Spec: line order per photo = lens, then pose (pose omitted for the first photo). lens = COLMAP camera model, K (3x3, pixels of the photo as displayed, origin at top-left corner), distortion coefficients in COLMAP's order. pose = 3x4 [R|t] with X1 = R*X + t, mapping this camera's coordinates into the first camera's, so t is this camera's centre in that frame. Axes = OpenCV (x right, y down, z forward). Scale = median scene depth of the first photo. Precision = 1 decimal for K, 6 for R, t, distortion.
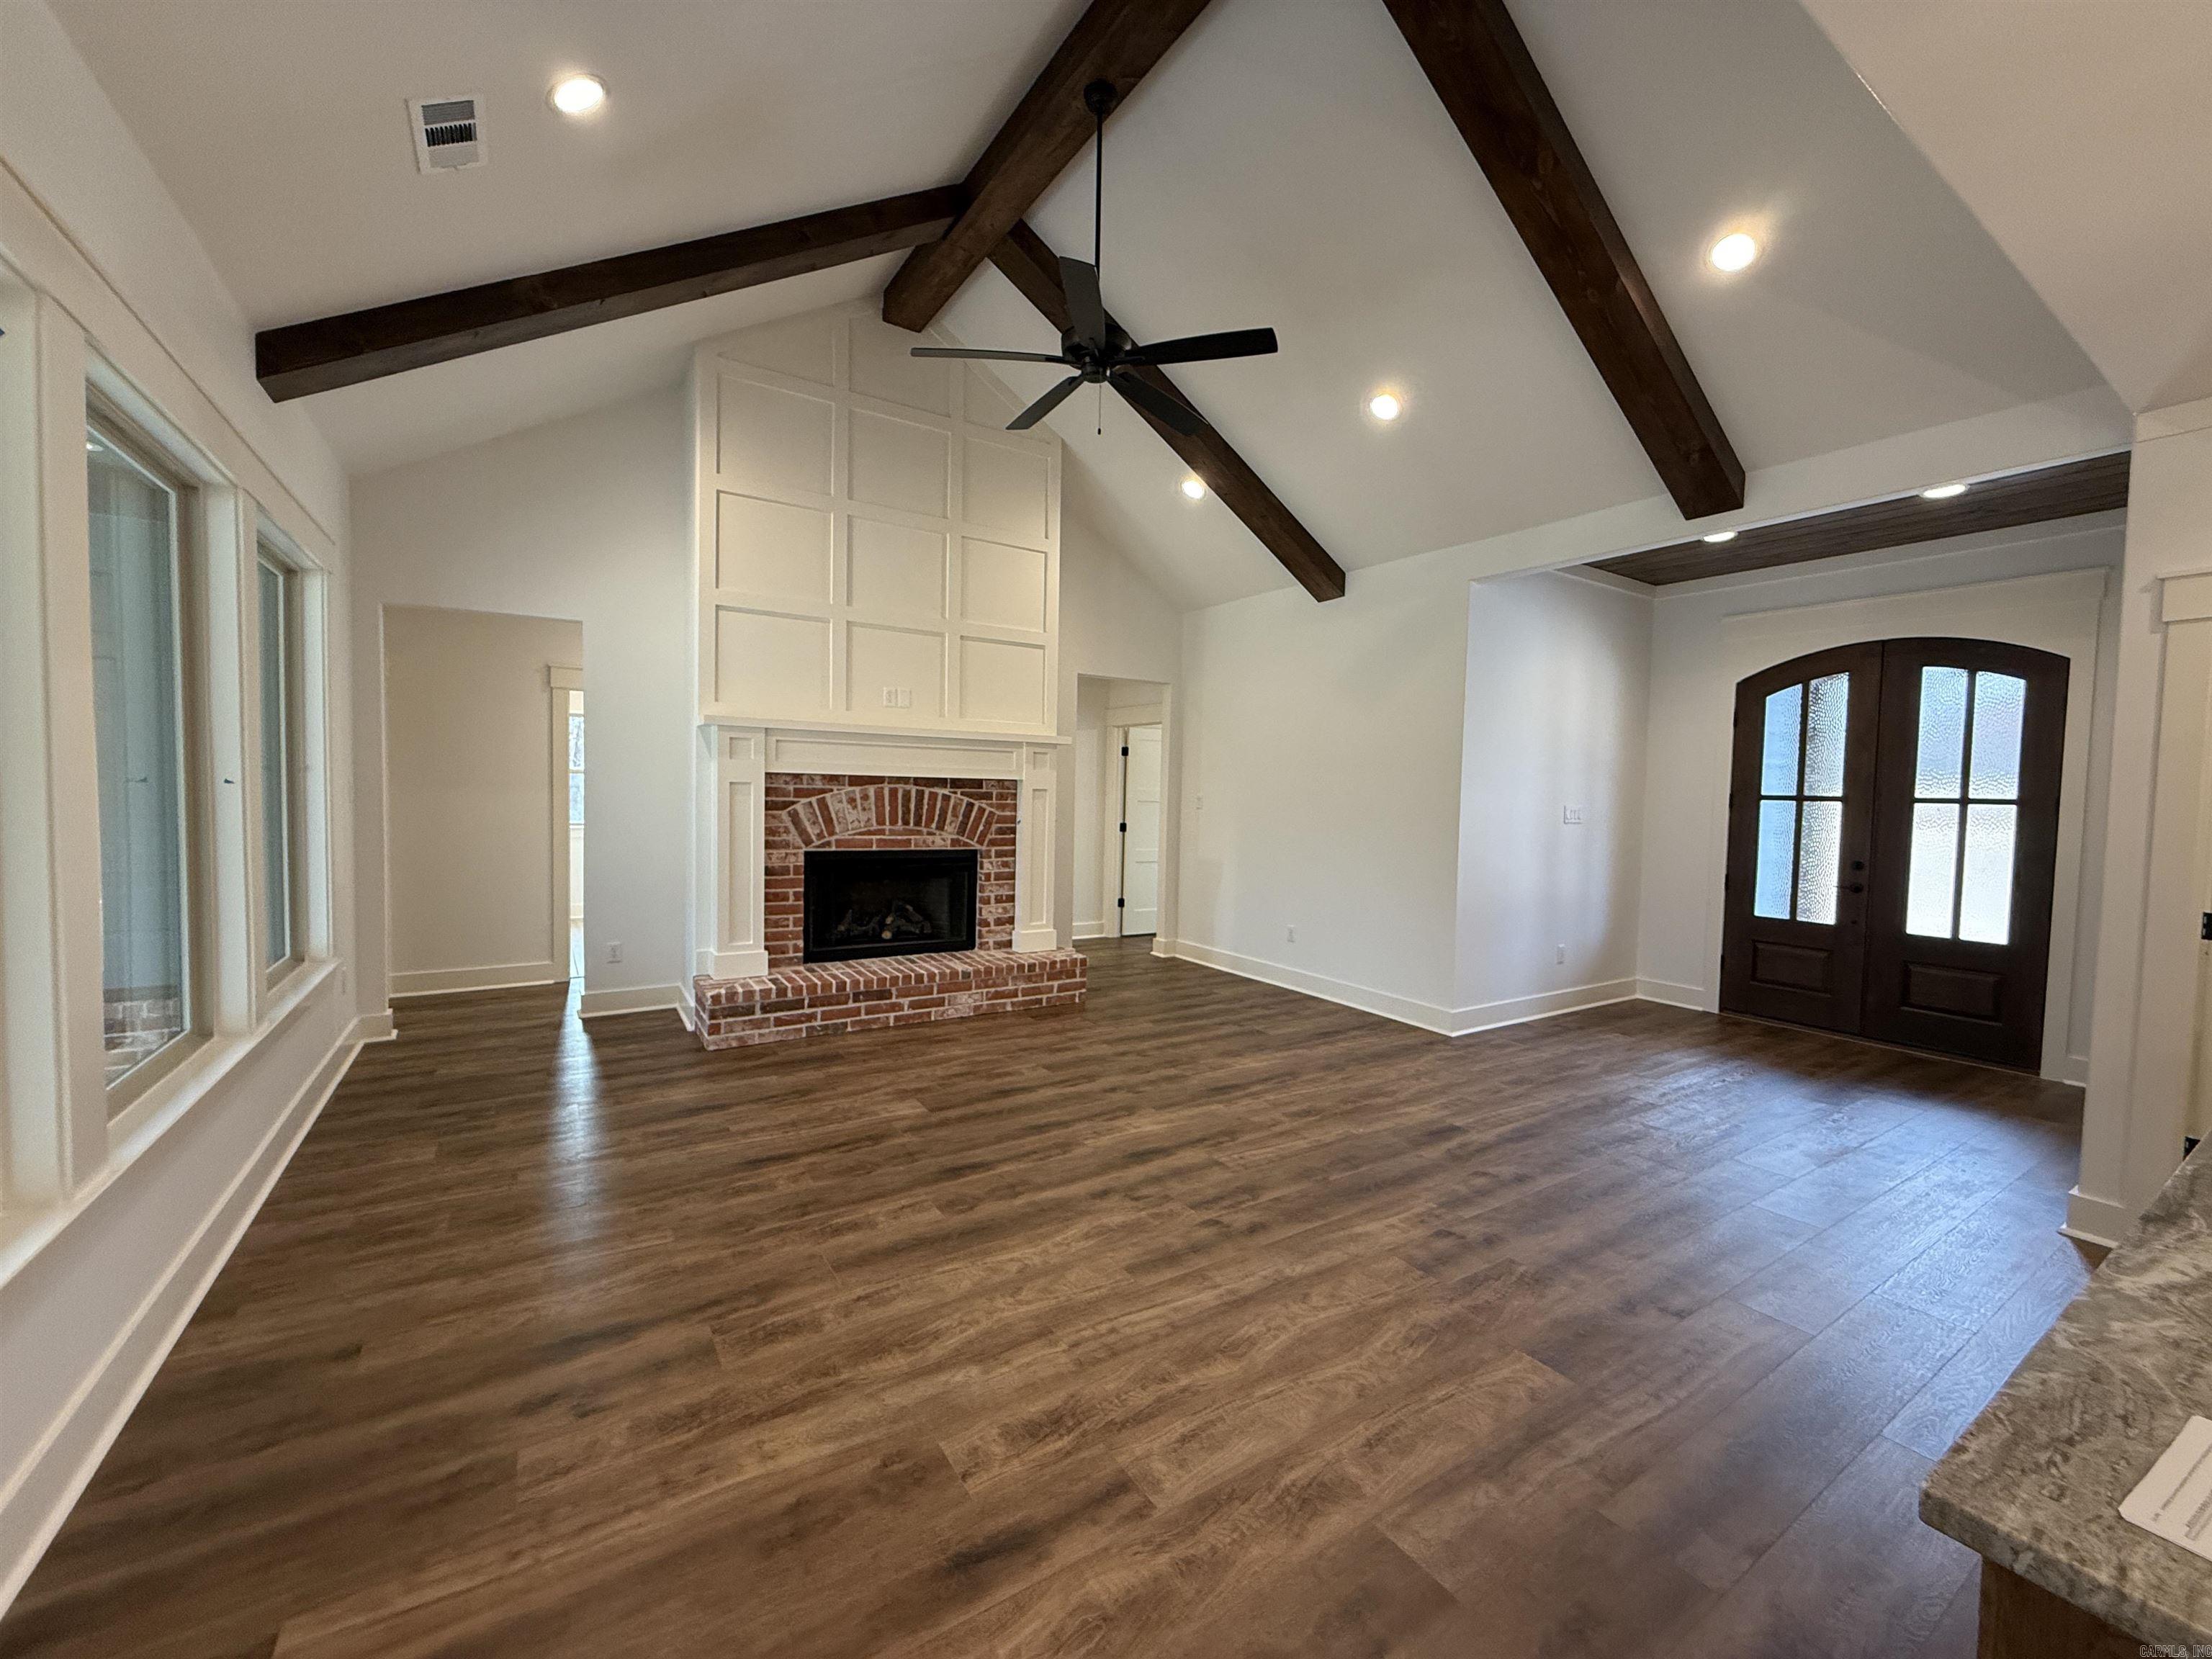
lens RADIAL K [[878.9, 0, 1106.2], [0, 878.9, 828.2], [0, 0, 1]] dist [0.000644, -0.000340]
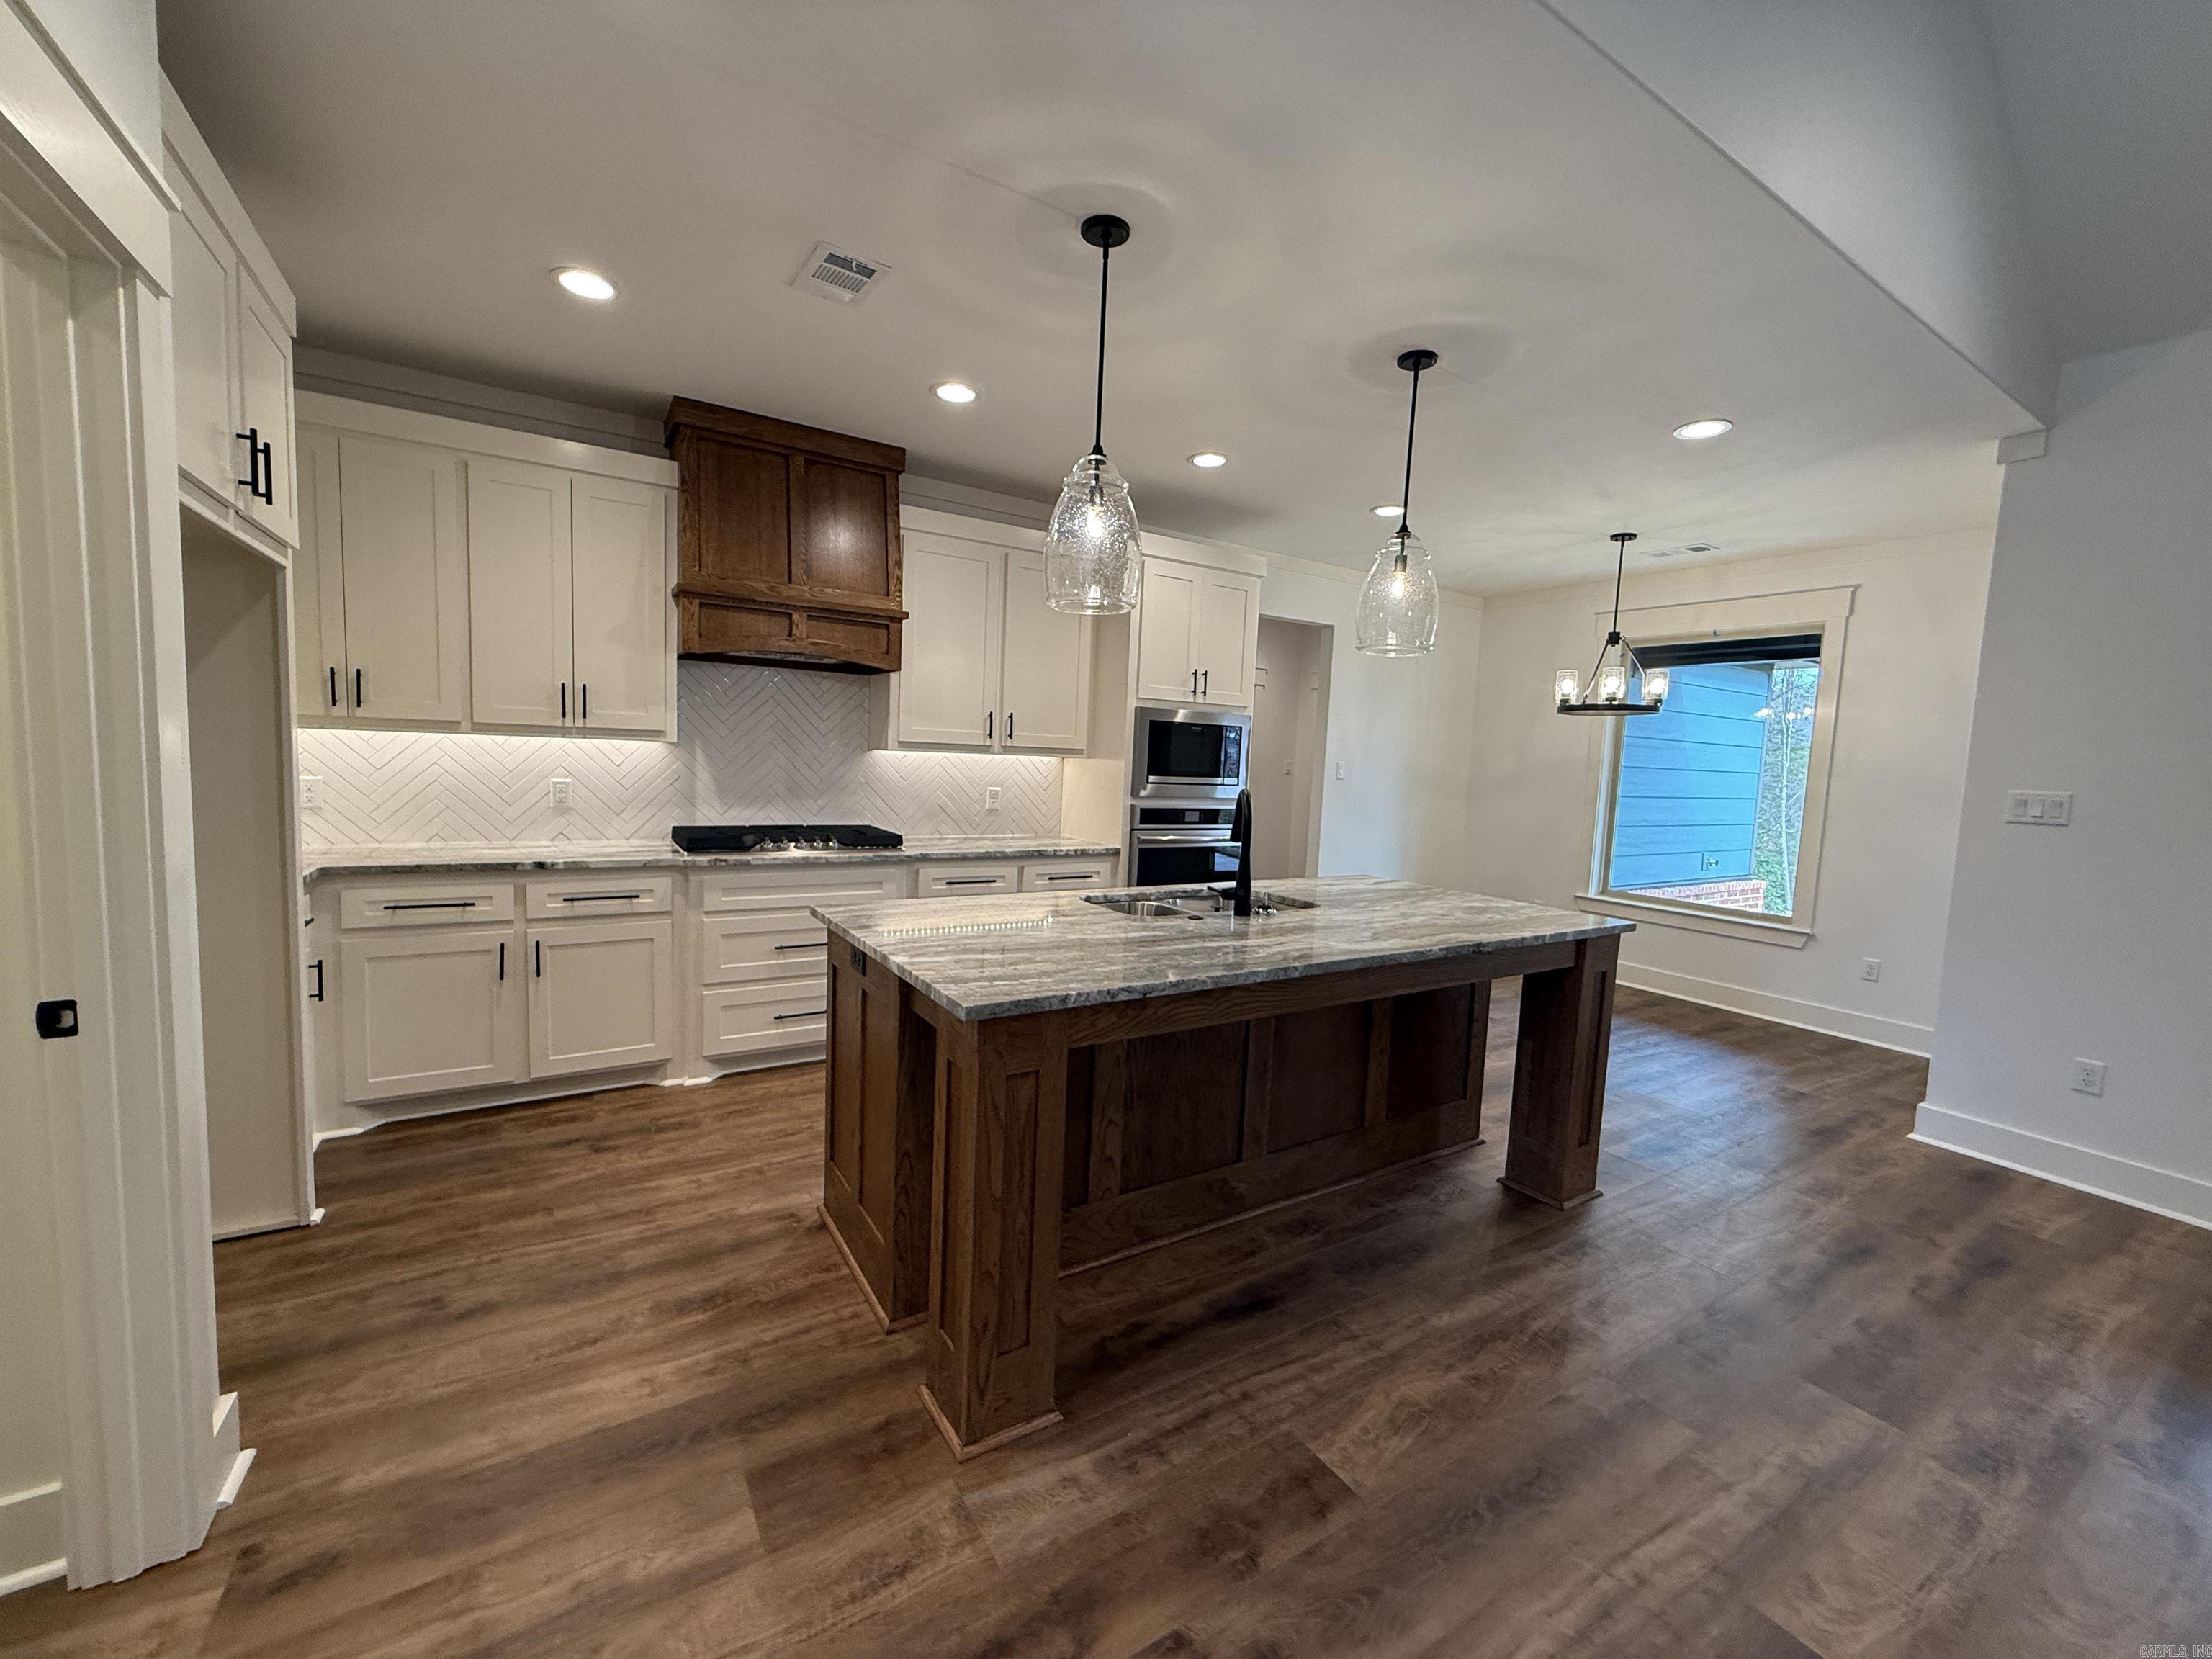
lens RADIAL K [[878.9, 0, 1108.3], [0, 878.9, 834.6], [0, 0, 1]] dist [0.000644, -0.000340]
pose [[-0.997902, -0.064258, 0.007947, 0.449618], [-0.062627, 0.989076, 0.133444, -0.014106], [-0.016435, 0.132666, -0.991025, 0.673261]]
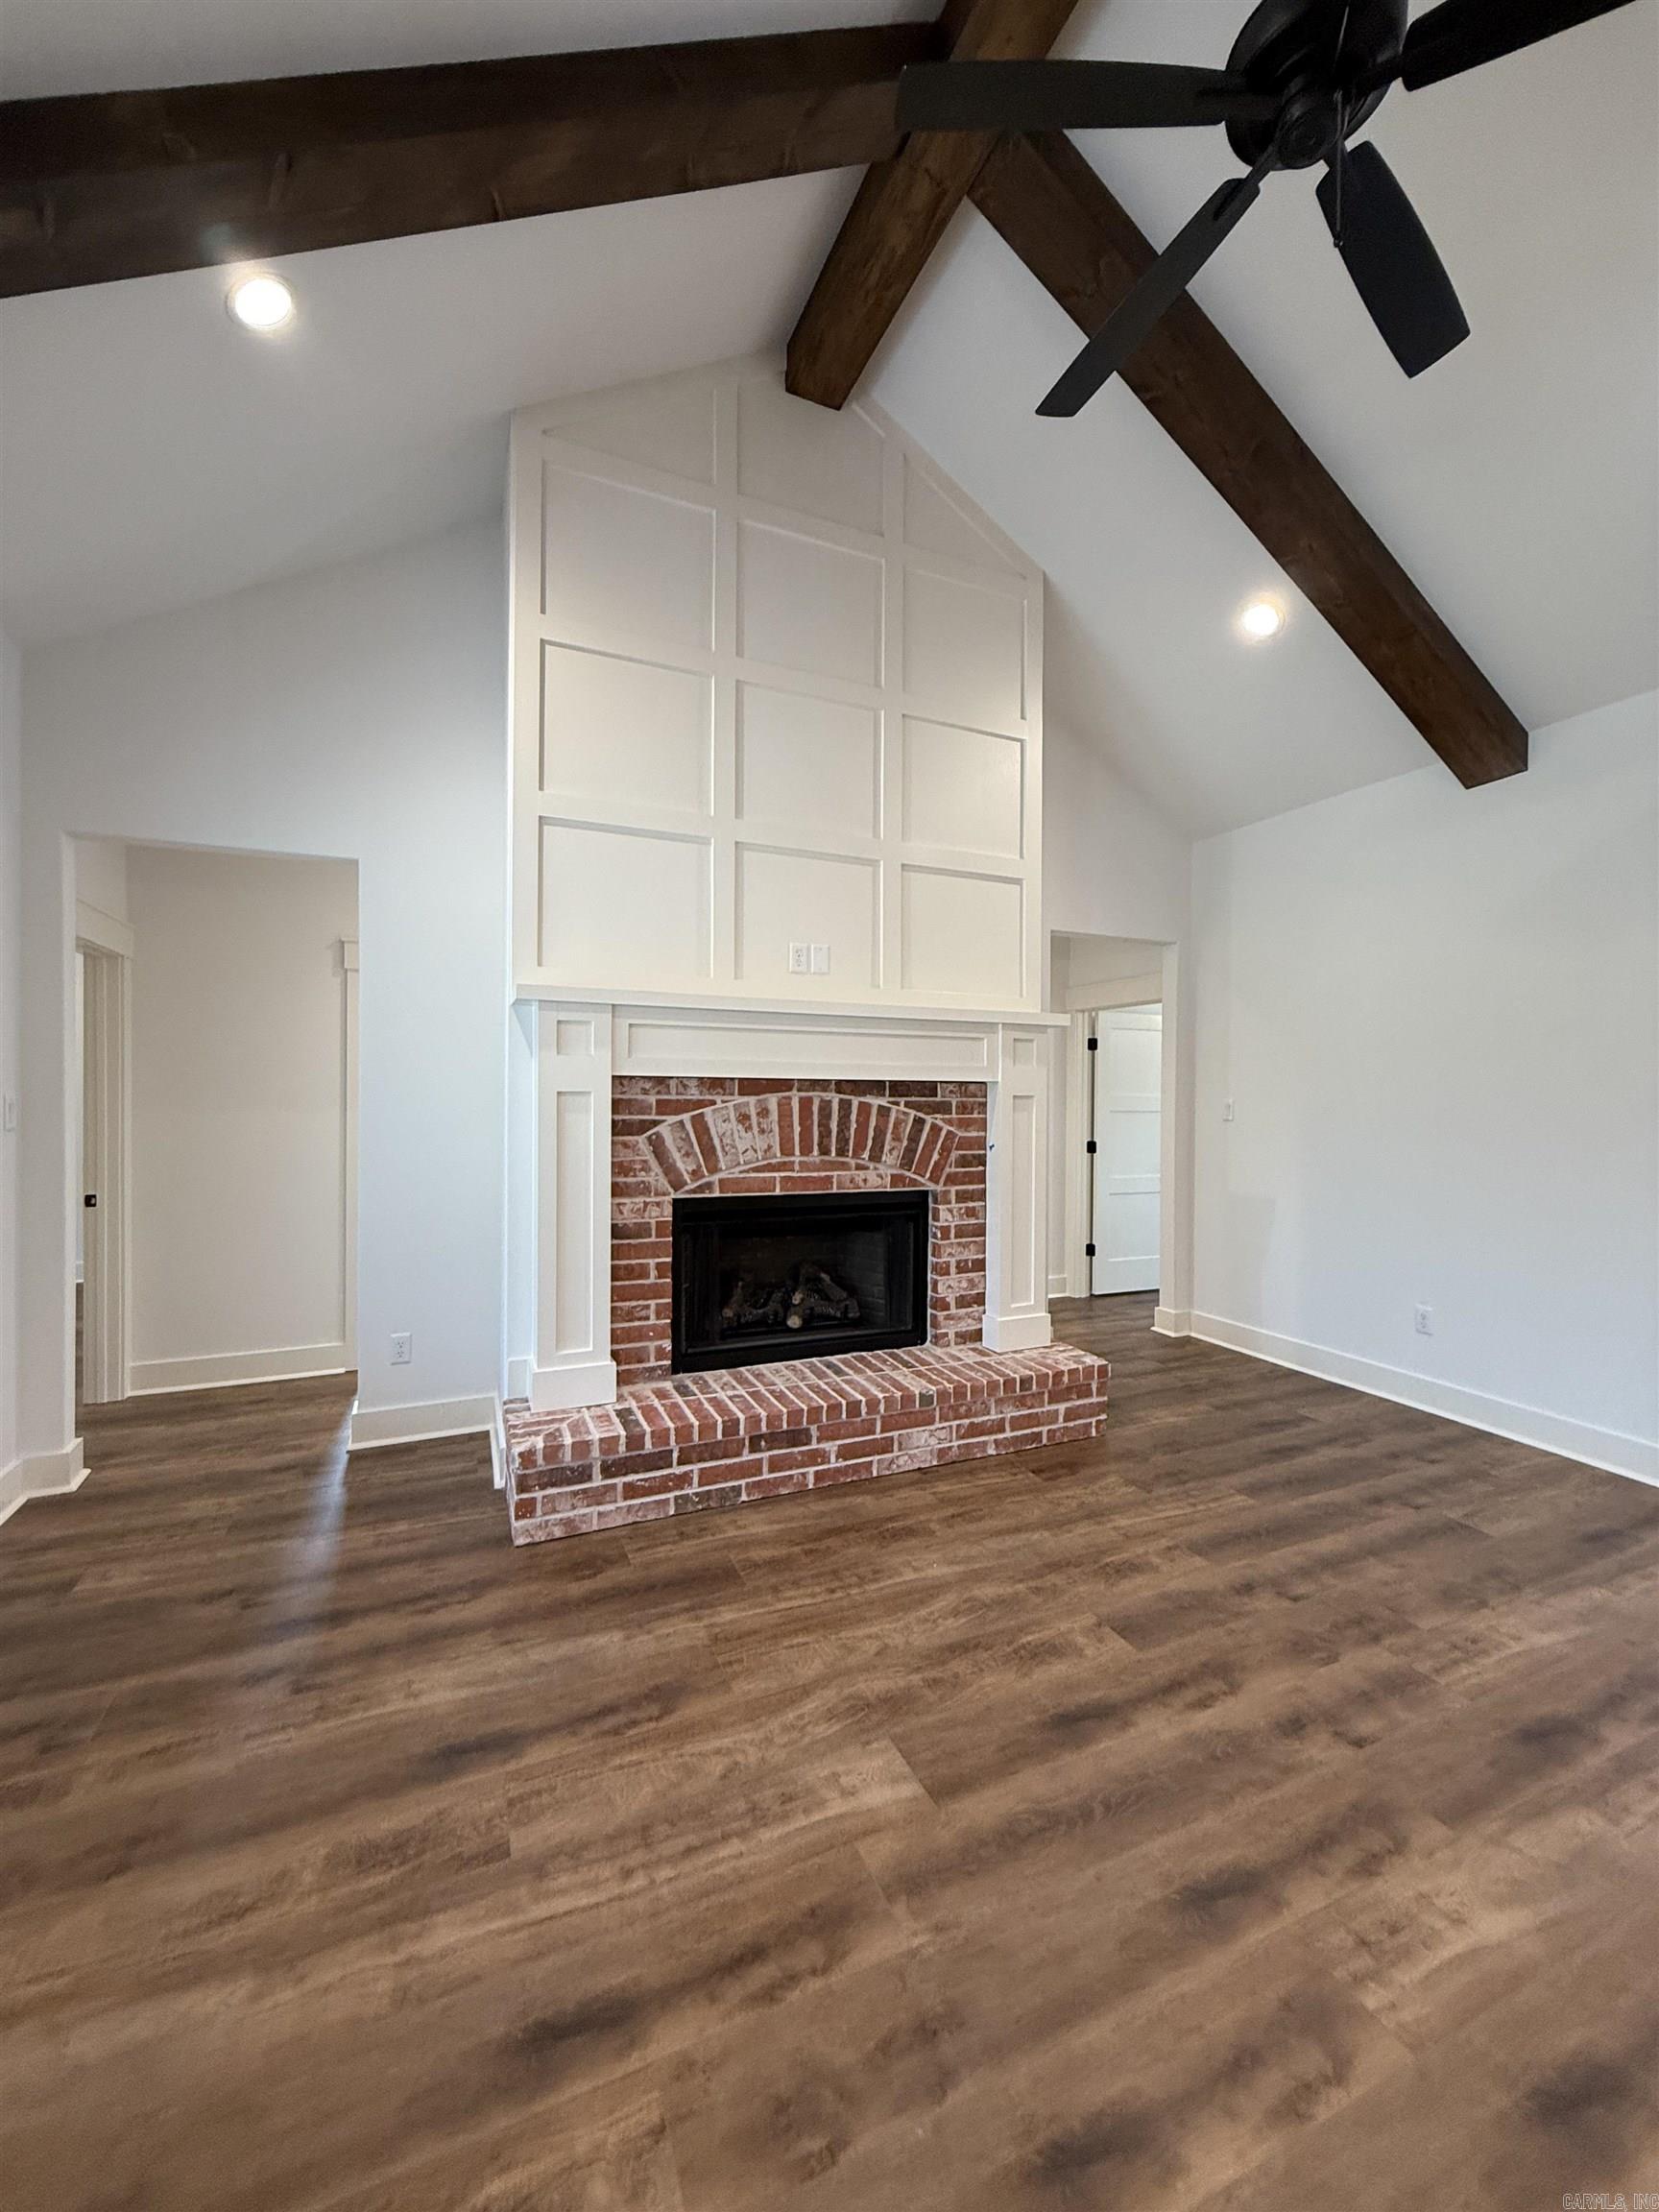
lens RADIAL K [[878.9, 0, 836.5], [0, 878.9, 1101.7], [0, 0, 1]] dist [0.000644, -0.000340]
pose [[0.988197, -0.015653, -0.152388, -0.130080], [0.009282, 0.999056, -0.042431, -0.016019], [0.152908, 0.040516, 0.987409, 0.393558]]
